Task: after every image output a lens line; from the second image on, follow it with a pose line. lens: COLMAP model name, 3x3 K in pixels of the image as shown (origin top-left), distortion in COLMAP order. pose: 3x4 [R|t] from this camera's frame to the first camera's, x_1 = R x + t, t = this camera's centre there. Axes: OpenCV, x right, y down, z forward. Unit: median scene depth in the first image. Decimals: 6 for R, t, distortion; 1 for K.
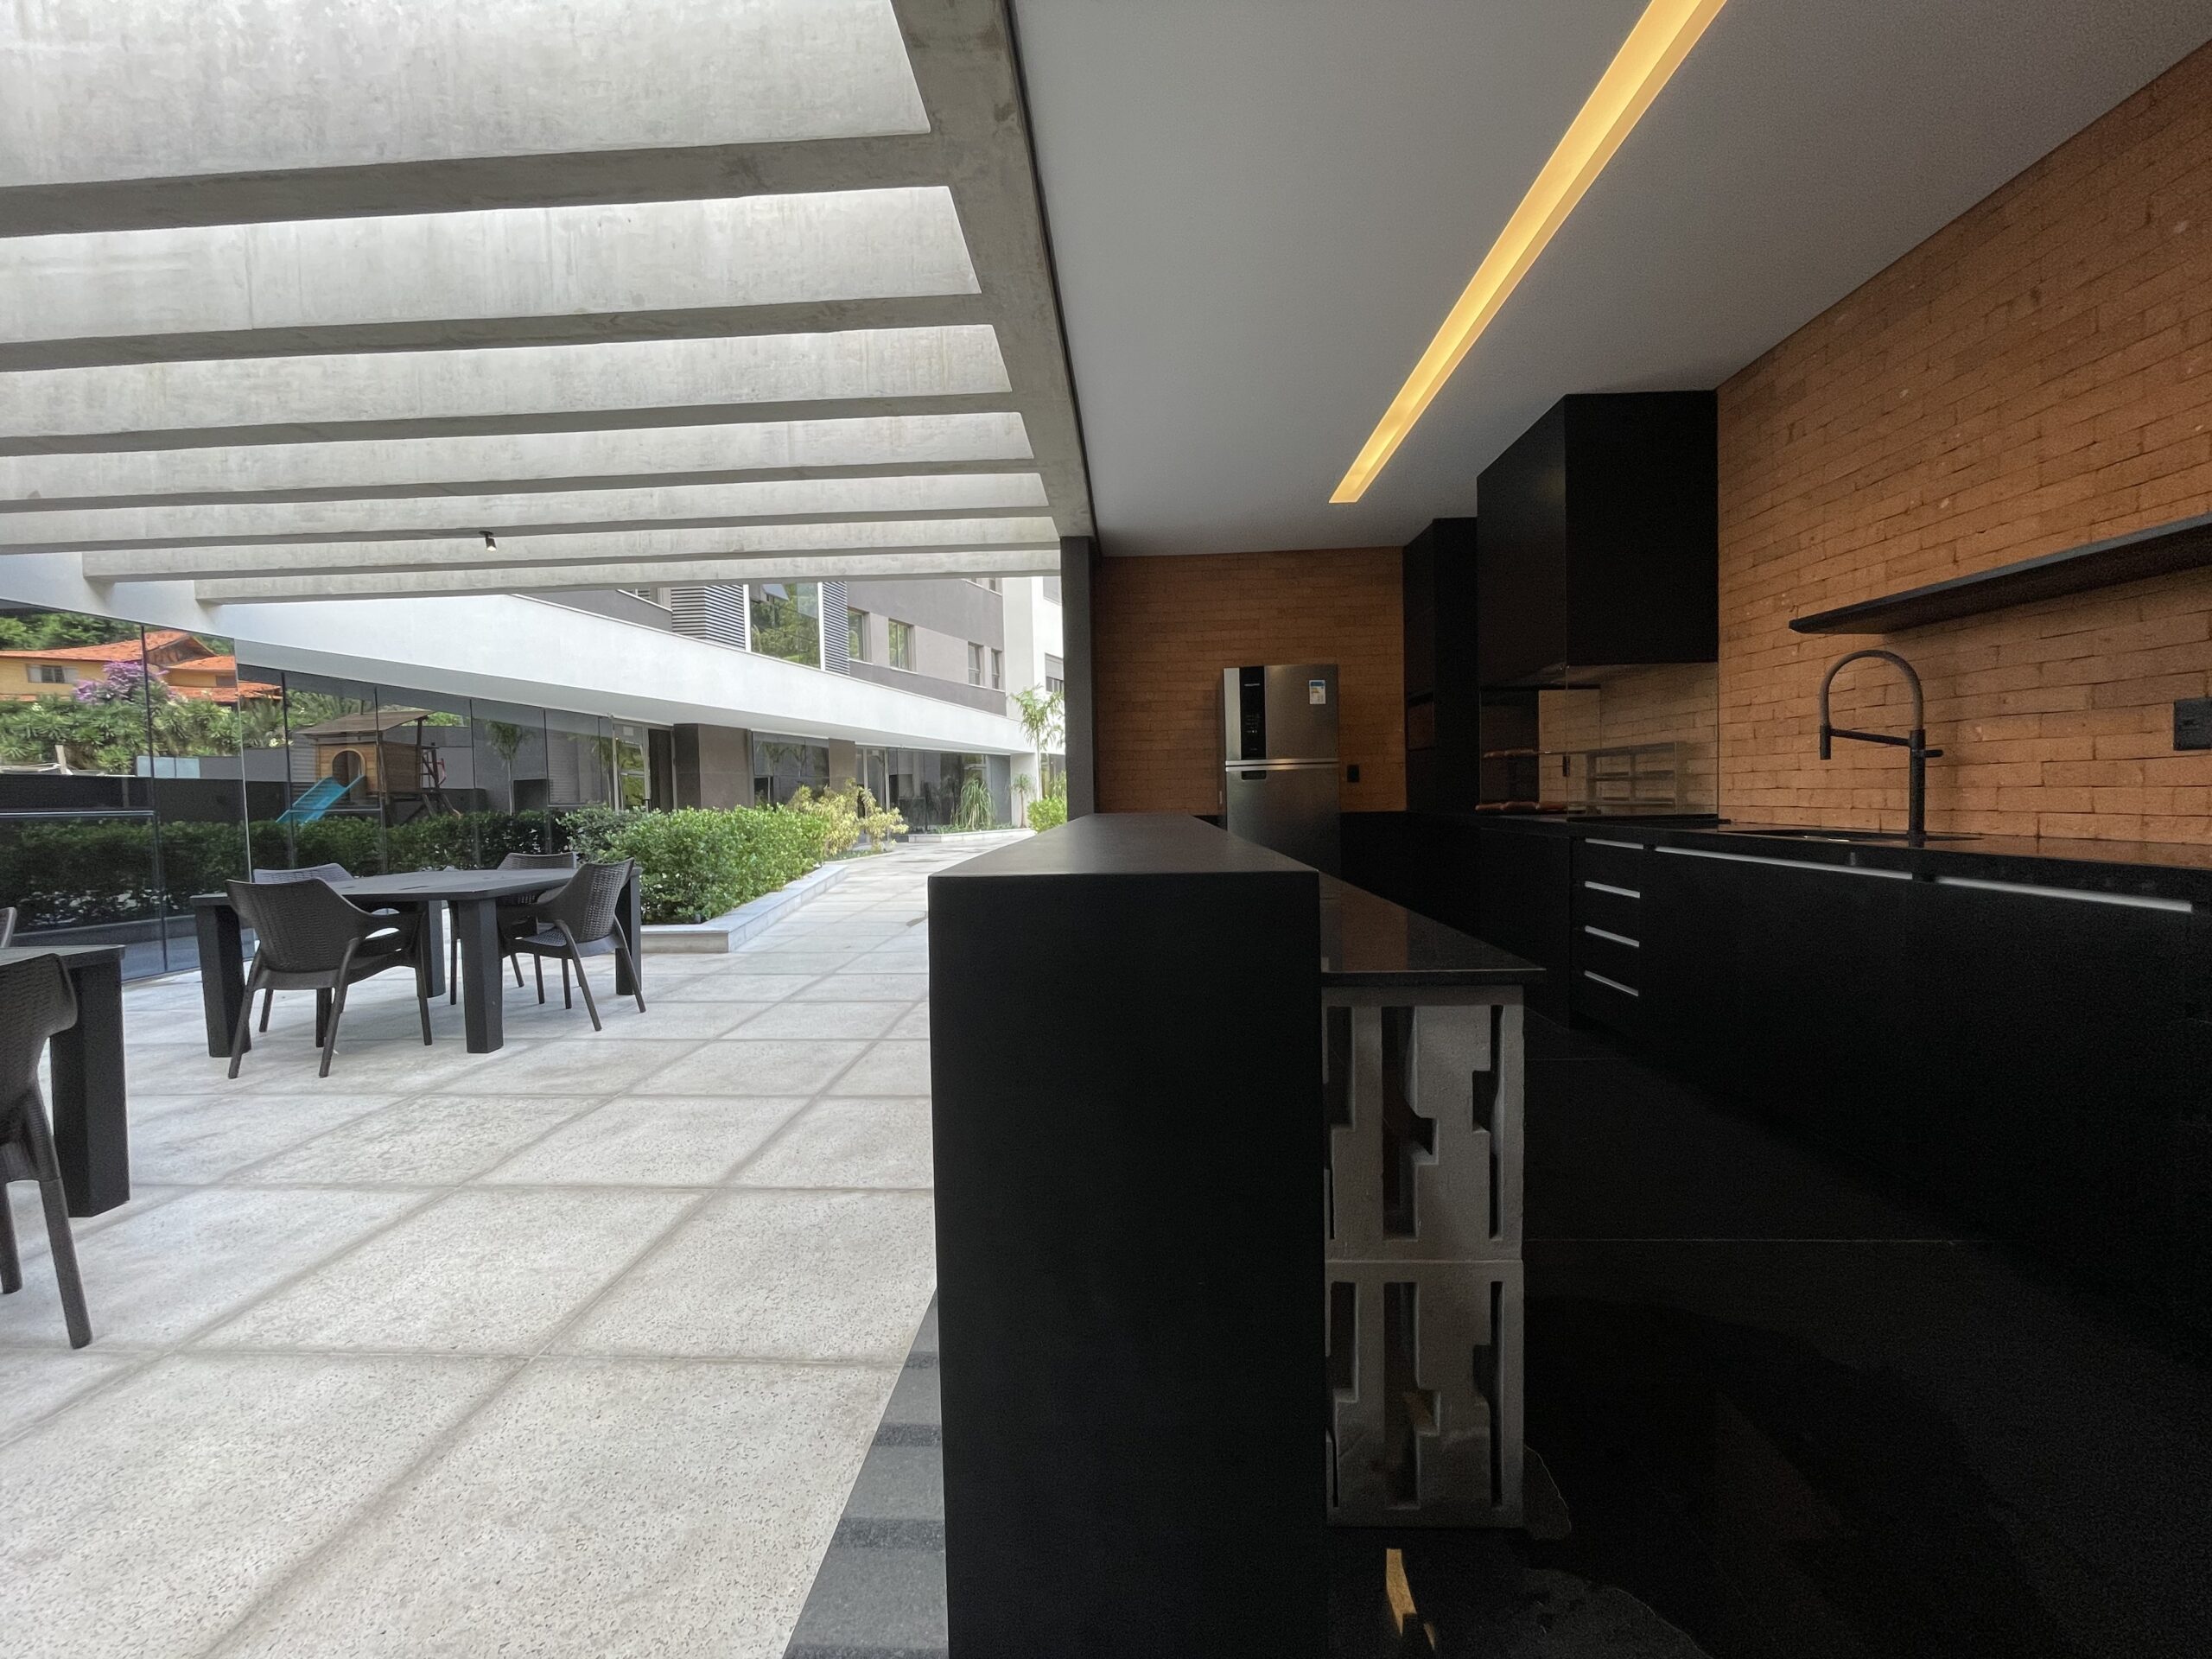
lens RADIAL K [[894.7, 0, 1094.7], [0, 894.7, 829.1], [0, 0, 1]] dist [-0.002336, 0.000387]
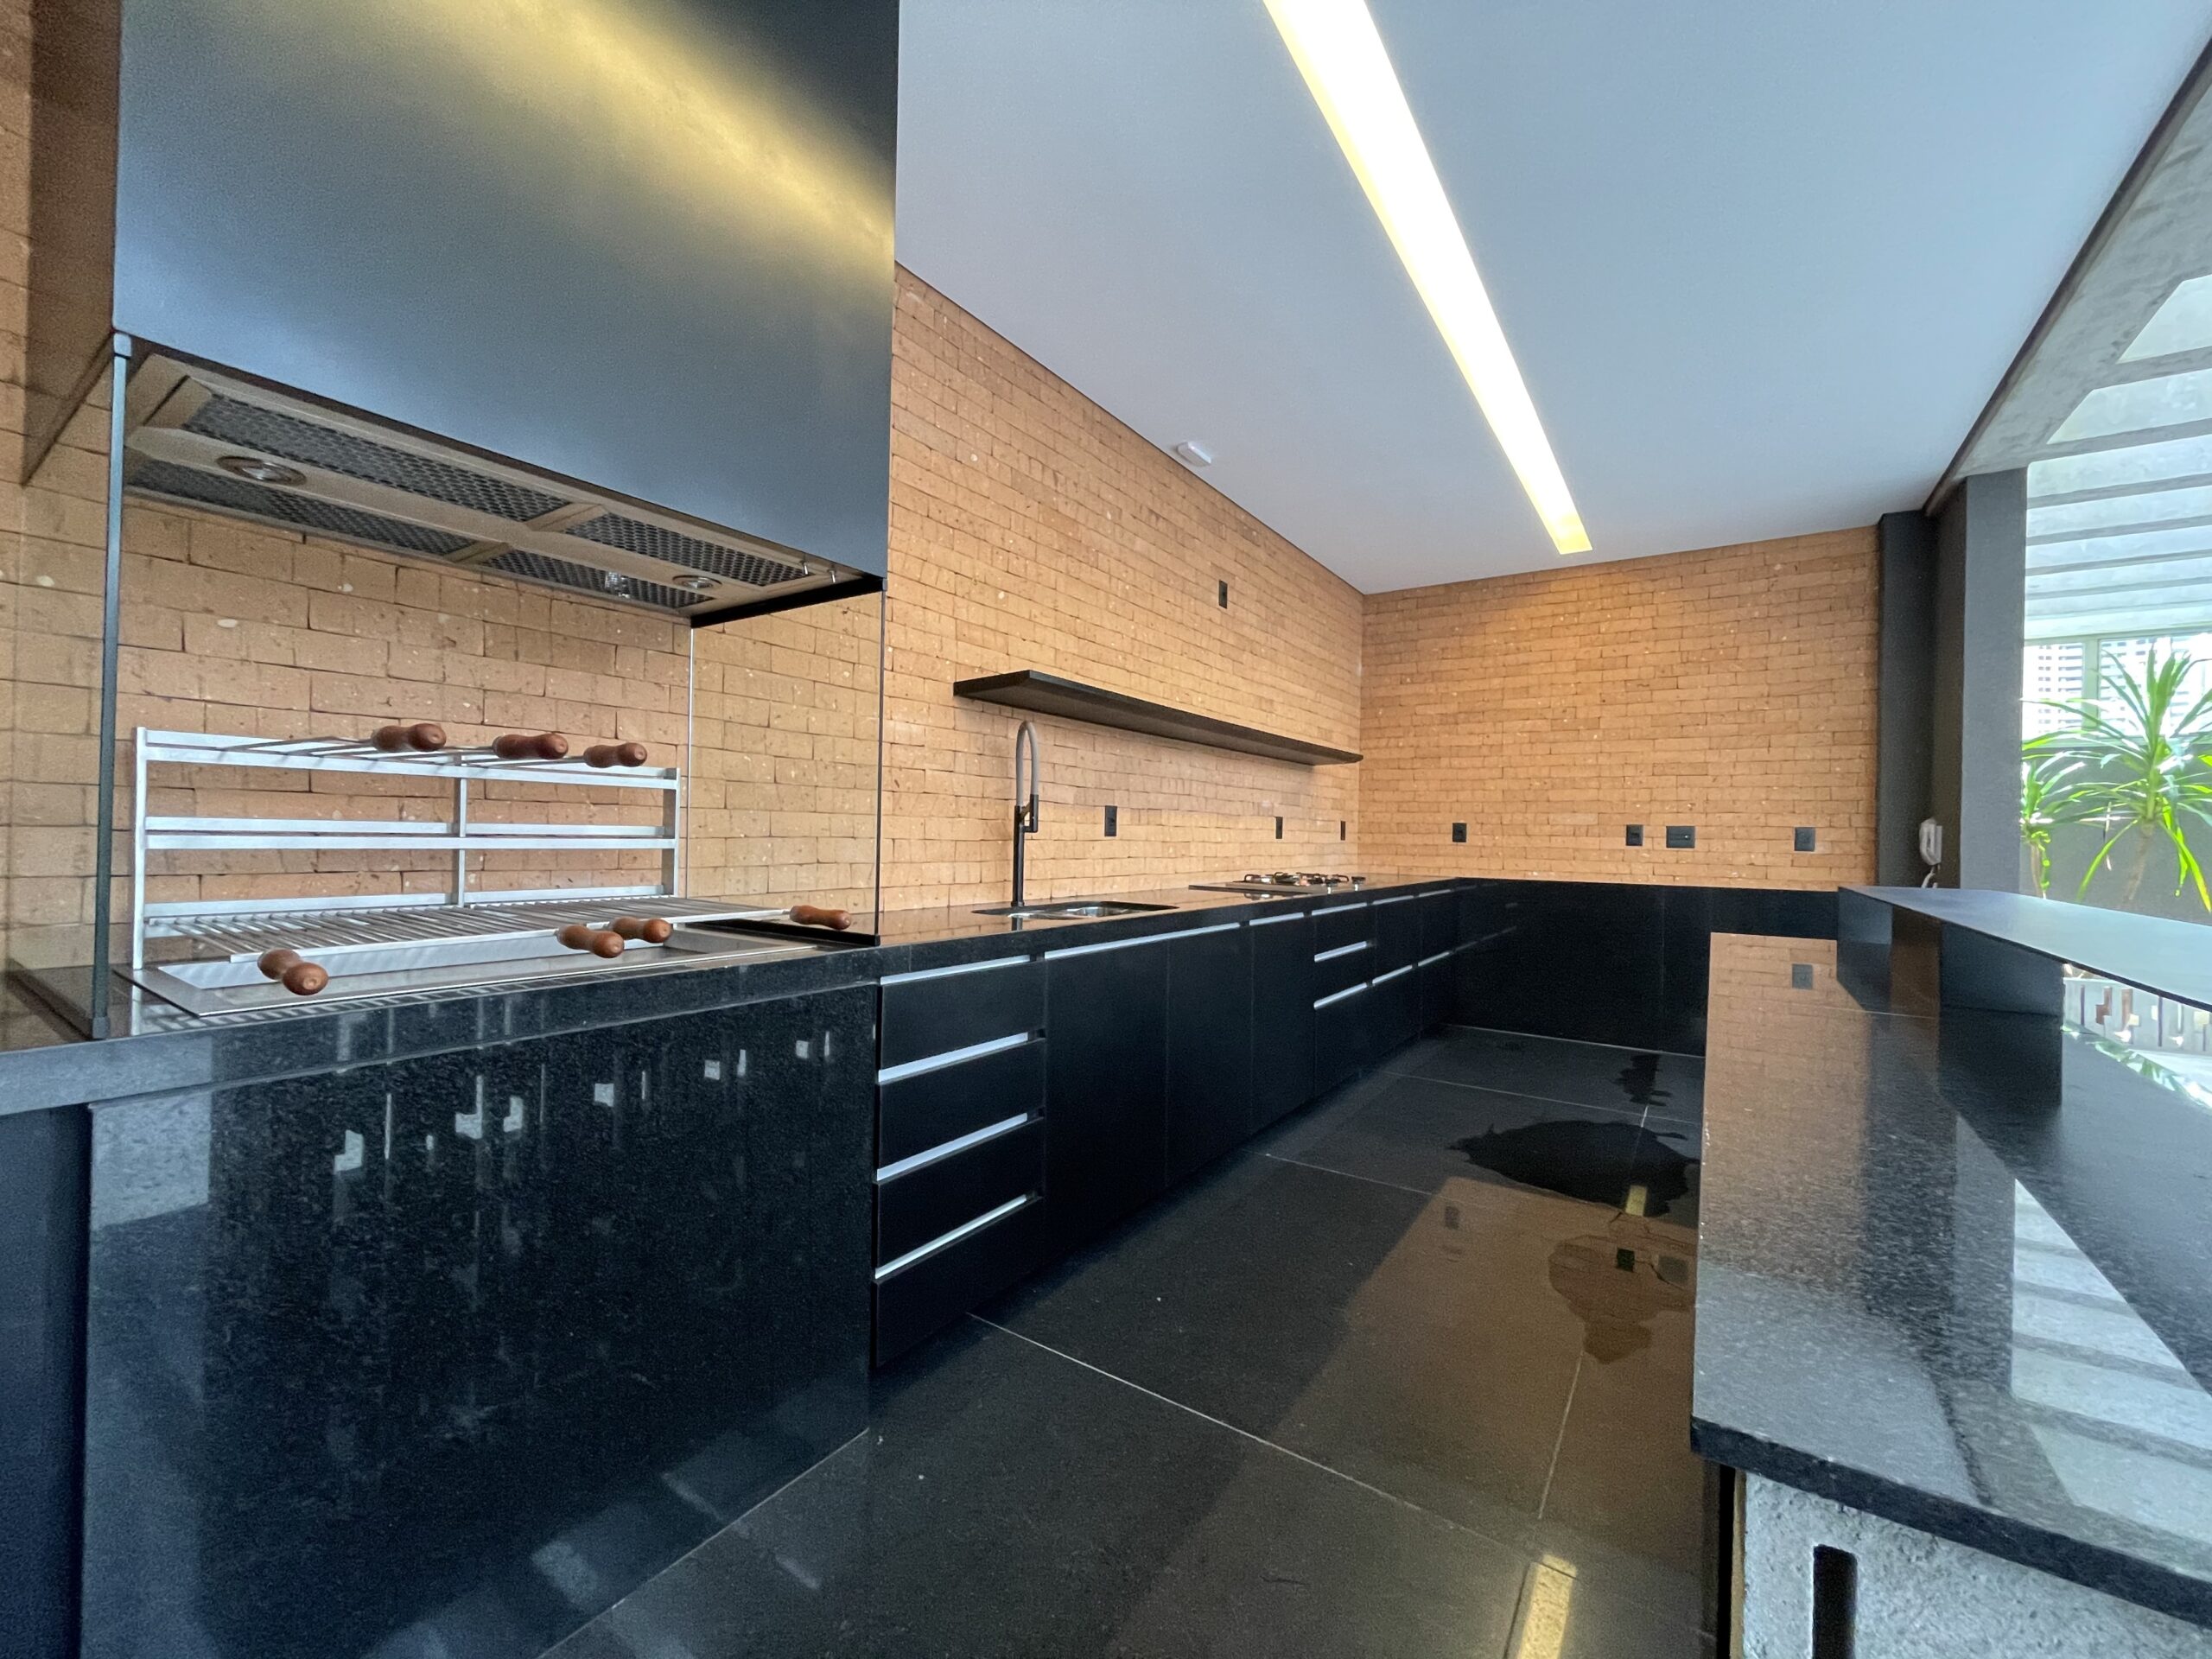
lens RADIAL K [[894.7, 0, 1095.8], [0, 894.7, 831.0], [0, 0, 1]] dist [-0.002336, 0.000387]
pose [[-0.850784, 0.008779, 0.525442, 0.236009], [0.020546, 0.999652, 0.016566, -0.077962], [-0.525113, 0.024890, -0.850668, 1.480880]]
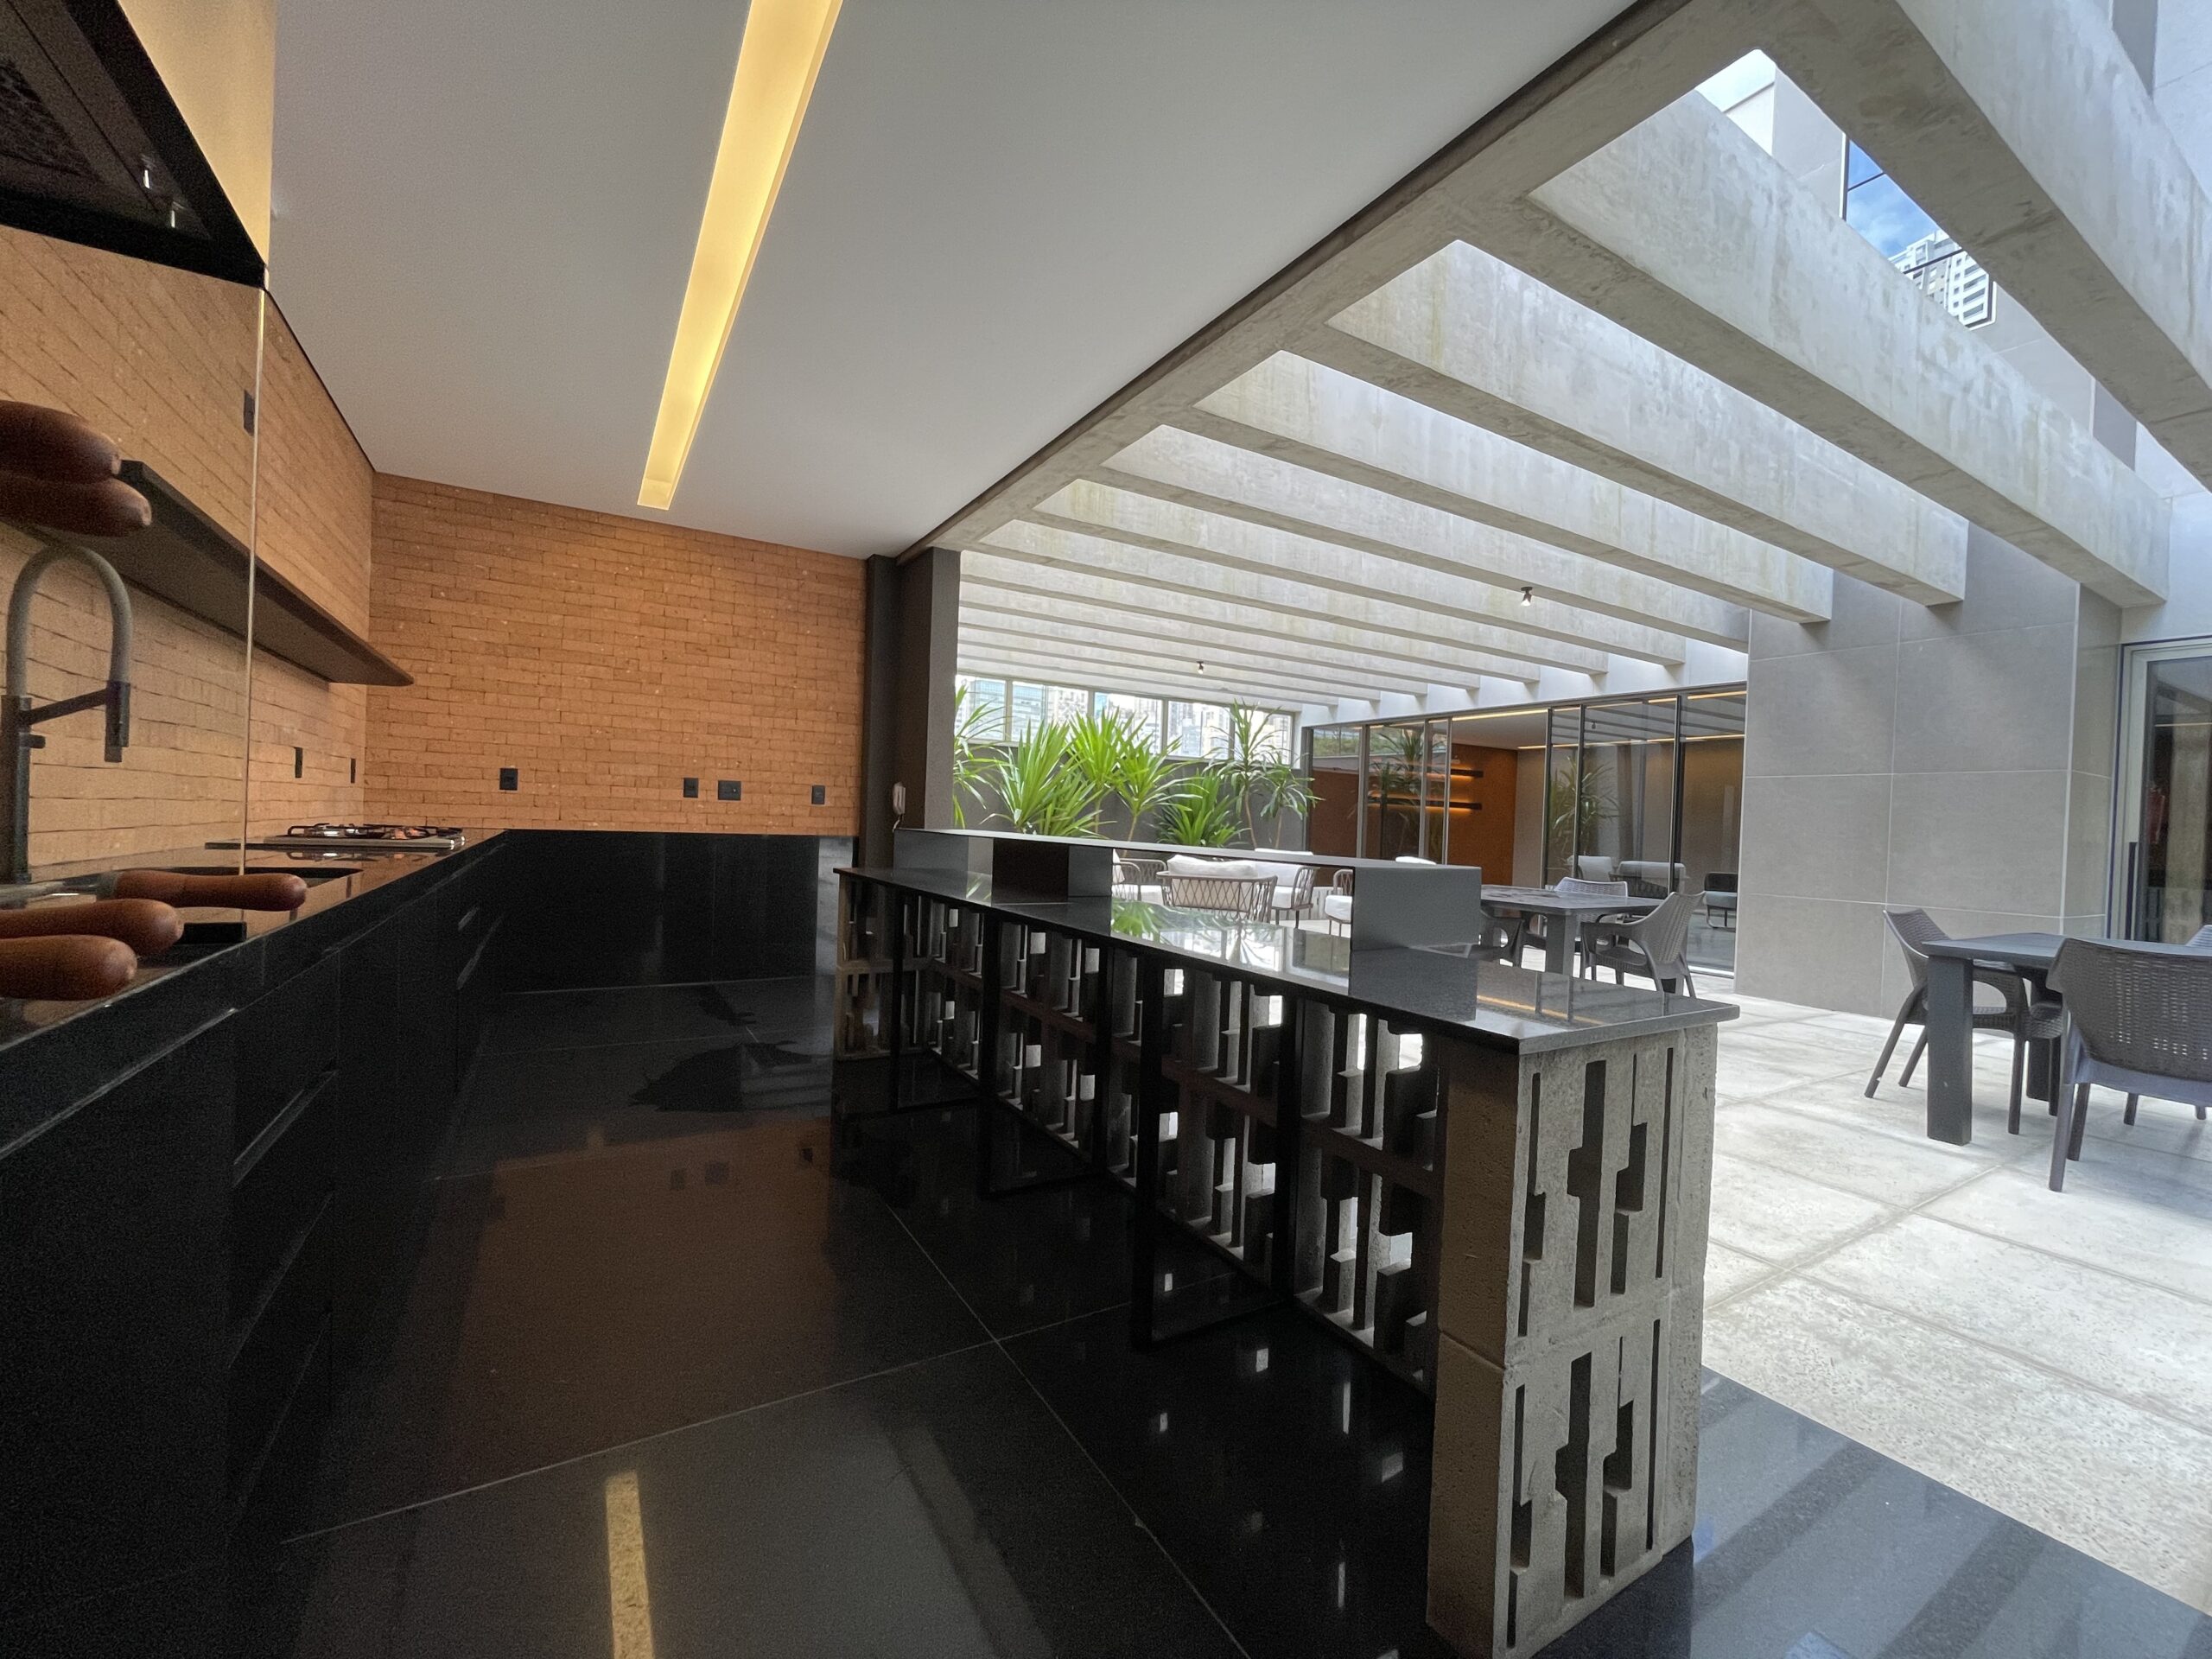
lens RADIAL K [[894.7, 0, 1096.5], [0, 894.7, 831.1], [0, 0, 1]] dist [-0.002336, 0.000387]
pose [[-0.833633, -0.001024, -0.552318, 0.530059], [-0.037672, 0.997775, 0.055009, -0.066405], [0.551033, 0.066664, -0.831816, 1.490676]]
